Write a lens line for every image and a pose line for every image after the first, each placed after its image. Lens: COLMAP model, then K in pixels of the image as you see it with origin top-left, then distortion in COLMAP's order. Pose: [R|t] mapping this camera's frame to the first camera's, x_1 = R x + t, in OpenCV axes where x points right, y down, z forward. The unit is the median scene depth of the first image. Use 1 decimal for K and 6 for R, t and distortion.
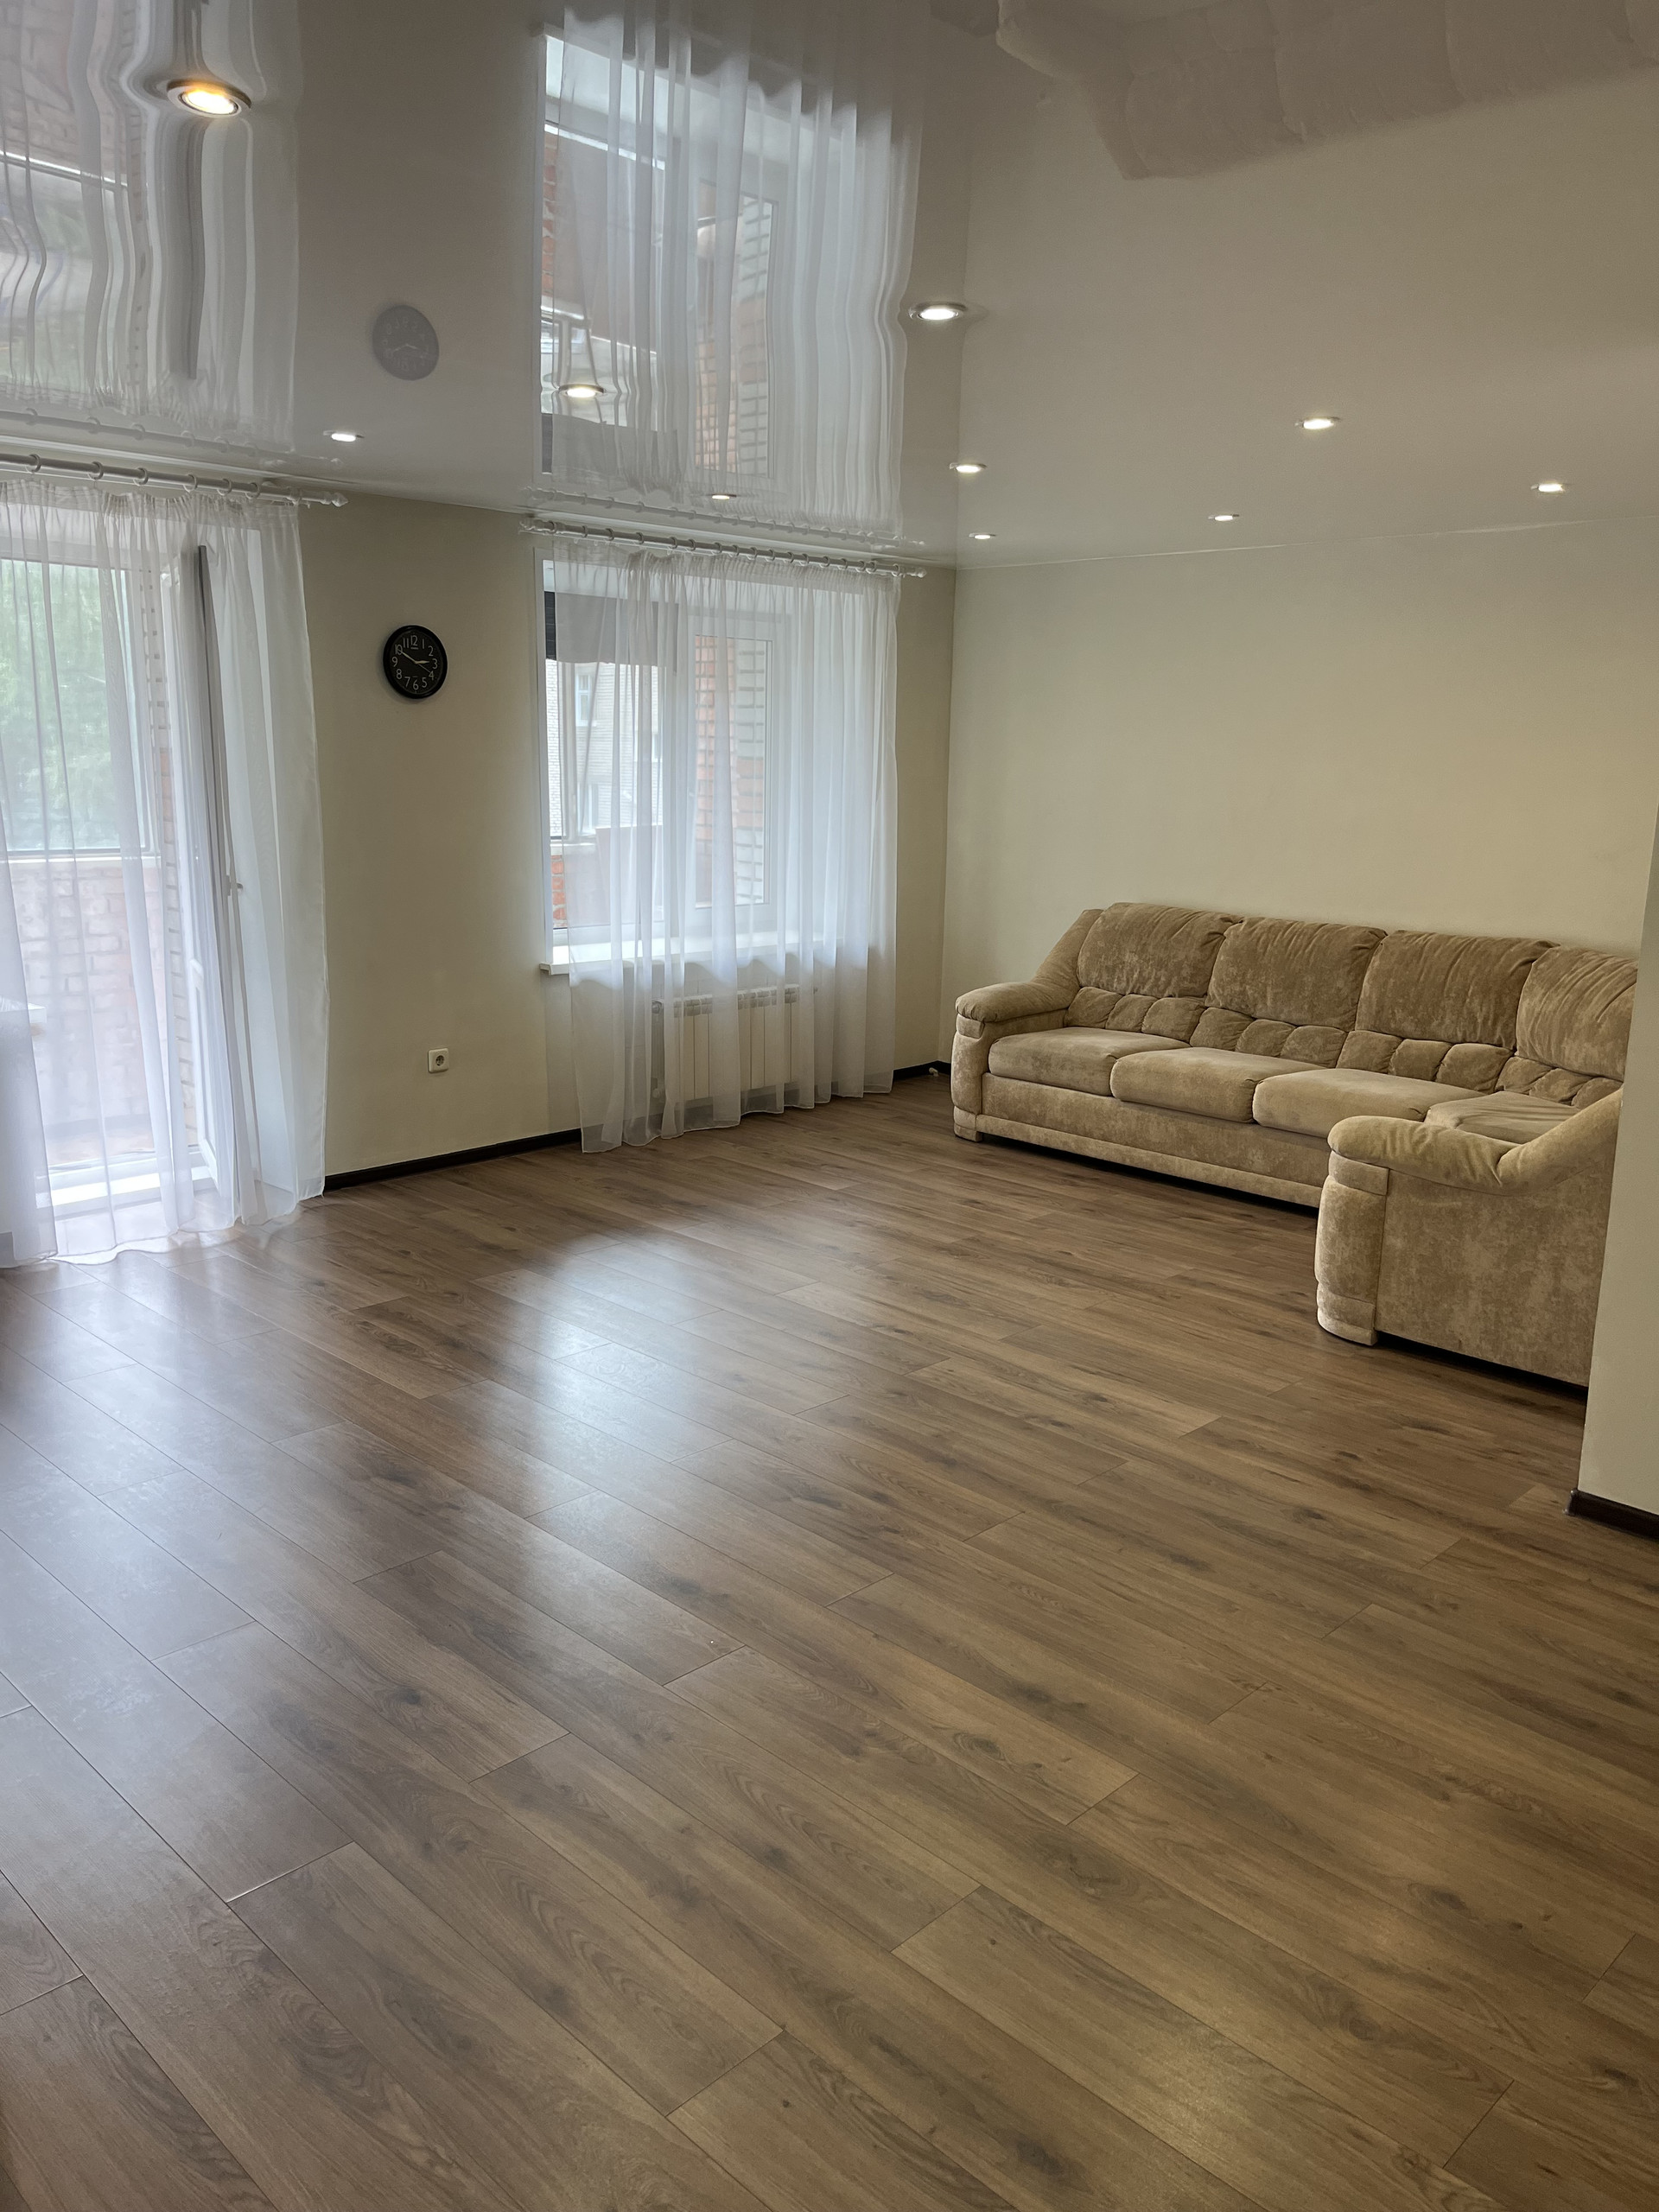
lens RADIAL K [[1671.9, 0, 838.0], [0, 1671.9, 1095.3], [0, 0, 1]] dist [0.045247, -0.030943]
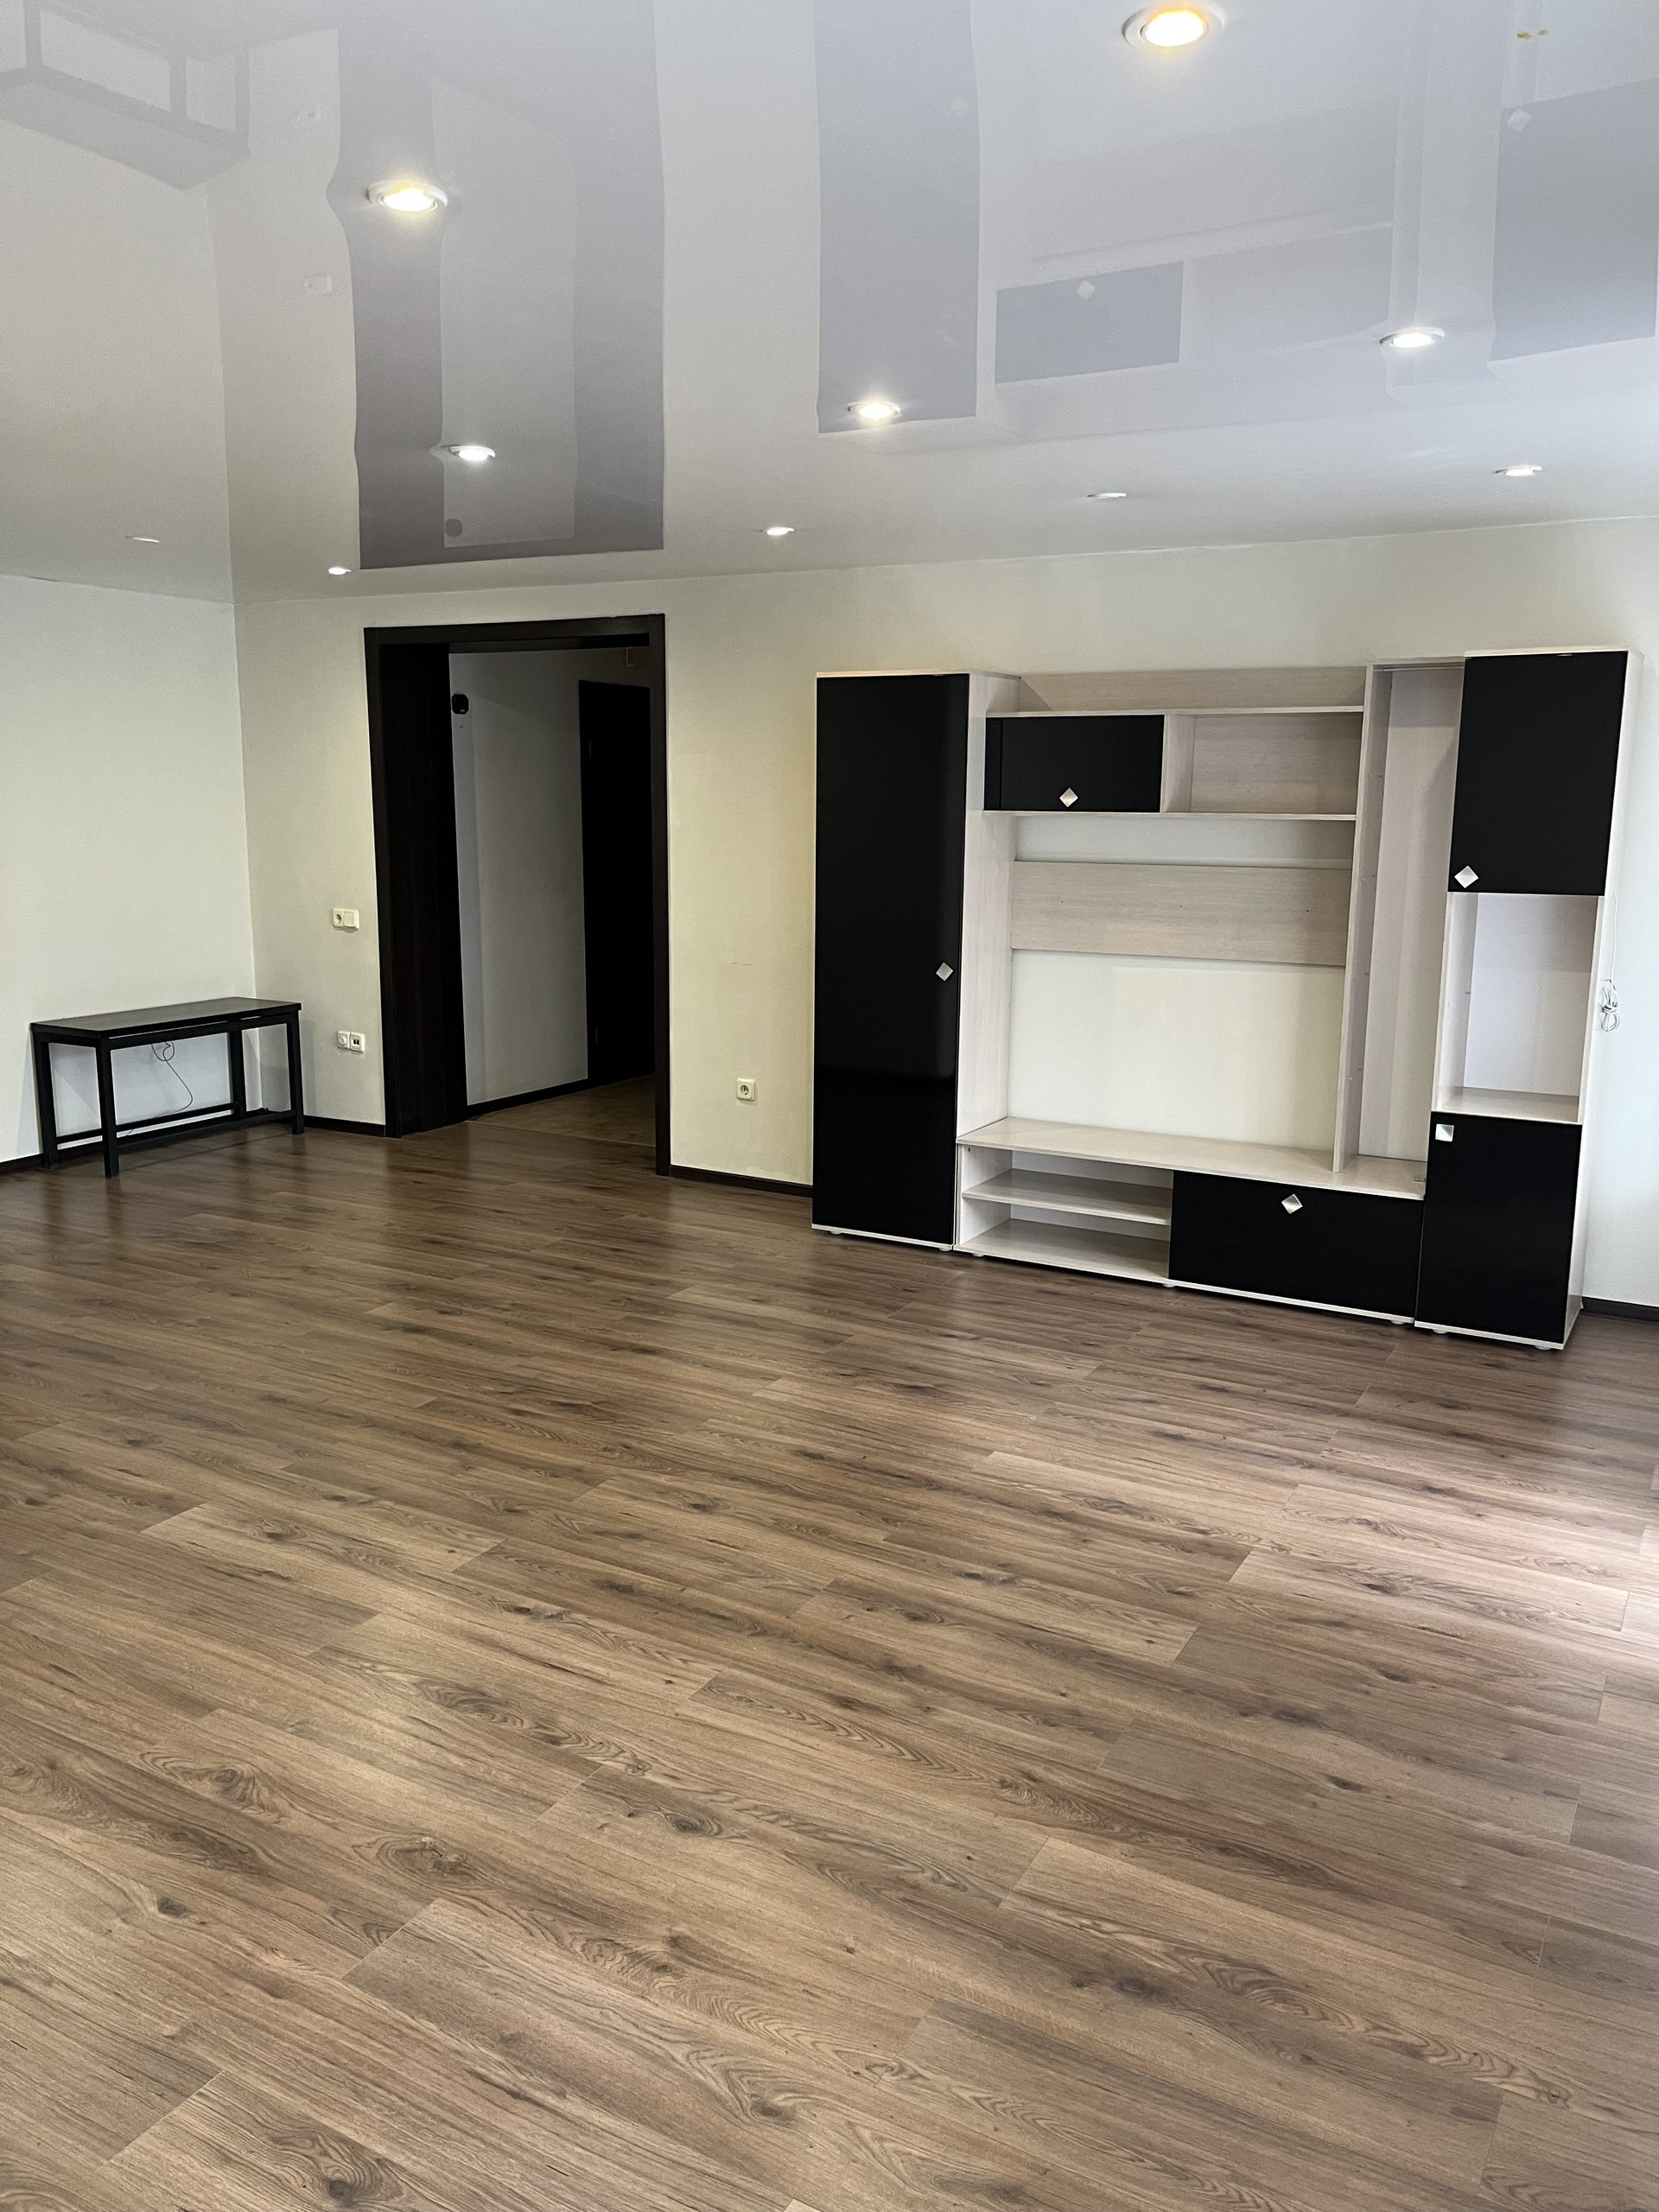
lens RADIAL K [[1671.9, 0, 835.4], [0, 1671.9, 1107.9], [0, 0, 1]] dist [0.045247, -0.030943]
pose [[-0.963924, 0.020734, -0.265370, 0.085260], [-0.083265, 0.923441, 0.374598, -0.303682], [0.252820, 0.383180, -0.888400, 1.441576]]
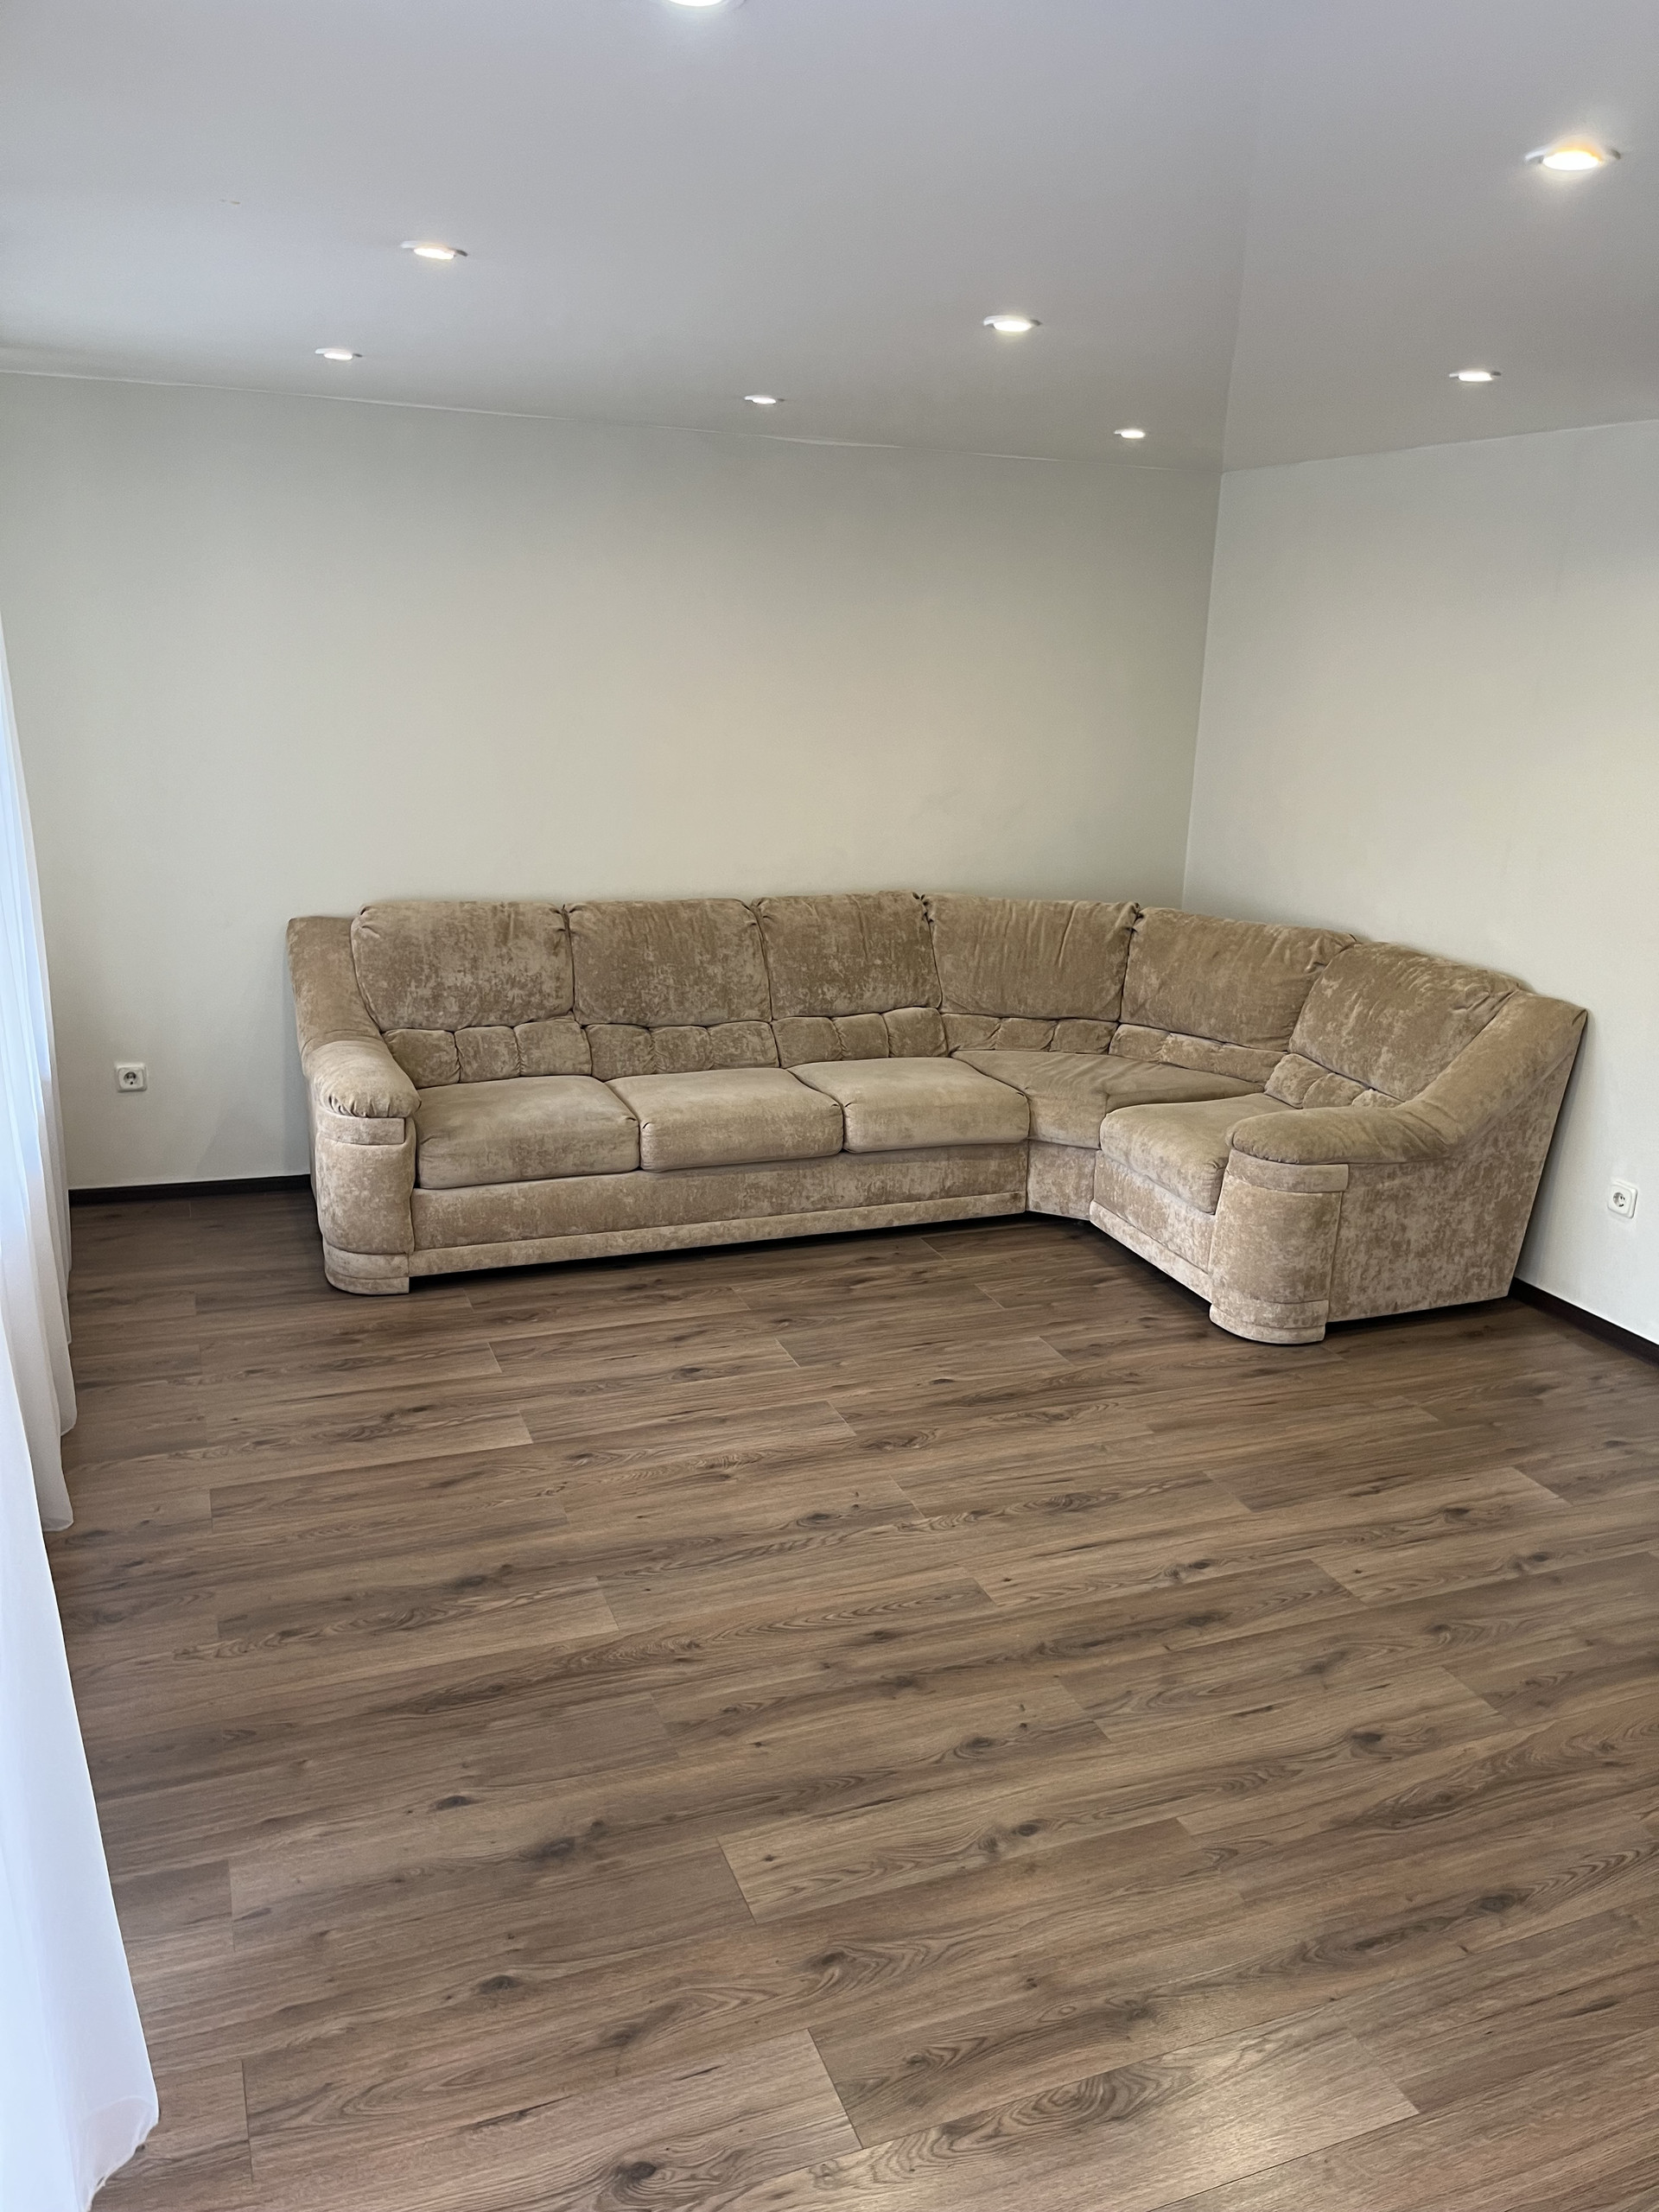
lens RADIAL K [[1671.9, 0, 838.0], [0, 1671.9, 1118.4], [0, 0, 1]] dist [0.045247, -0.030943]
pose [[0.400785, -0.260992, 0.878211, -0.567294], [0.159468, 0.963806, 0.213654, -0.209860], [-0.902187, 0.054417, 0.427898, 0.742532]]
